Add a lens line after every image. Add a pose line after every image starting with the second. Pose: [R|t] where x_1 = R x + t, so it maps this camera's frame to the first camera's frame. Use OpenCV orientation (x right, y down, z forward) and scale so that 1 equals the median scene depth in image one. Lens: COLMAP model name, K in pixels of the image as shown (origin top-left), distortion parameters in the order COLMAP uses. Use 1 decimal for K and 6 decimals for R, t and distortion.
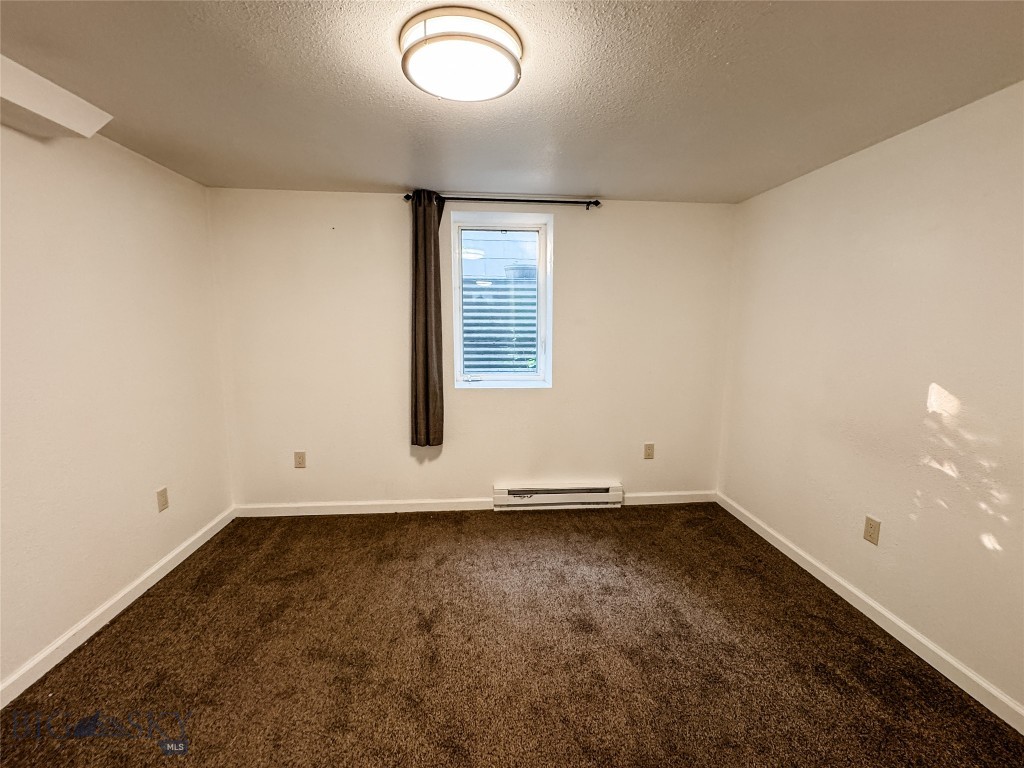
lens RADIAL K [[410.9, 0, 512.2], [0, 410.9, 383.2], [0, 0, 1]] dist [-0.007603, 0.002119]
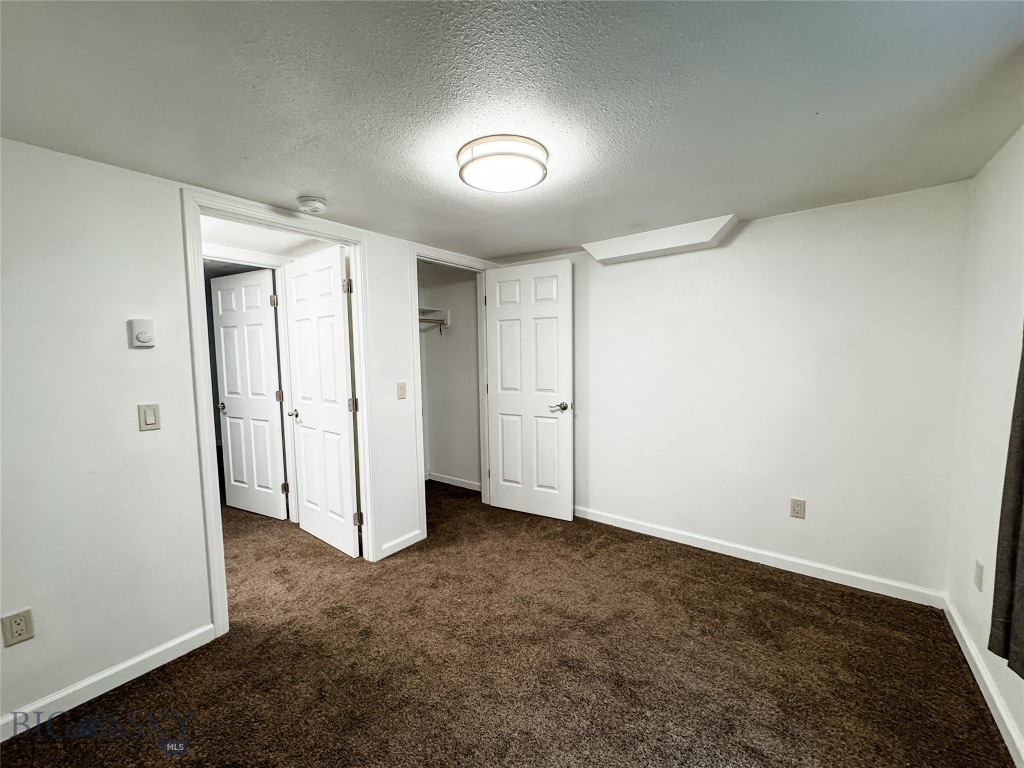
lens RADIAL K [[410.9, 0, 511.8], [0, 410.9, 385.4], [0, 0, 1]] dist [-0.007603, 0.002119]
pose [[-0.653719, 0.063831, -0.754041, 0.493174], [-0.100514, 0.980283, 0.170124, -0.159291], [0.750032, 0.187005, -0.634413, 1.069132]]
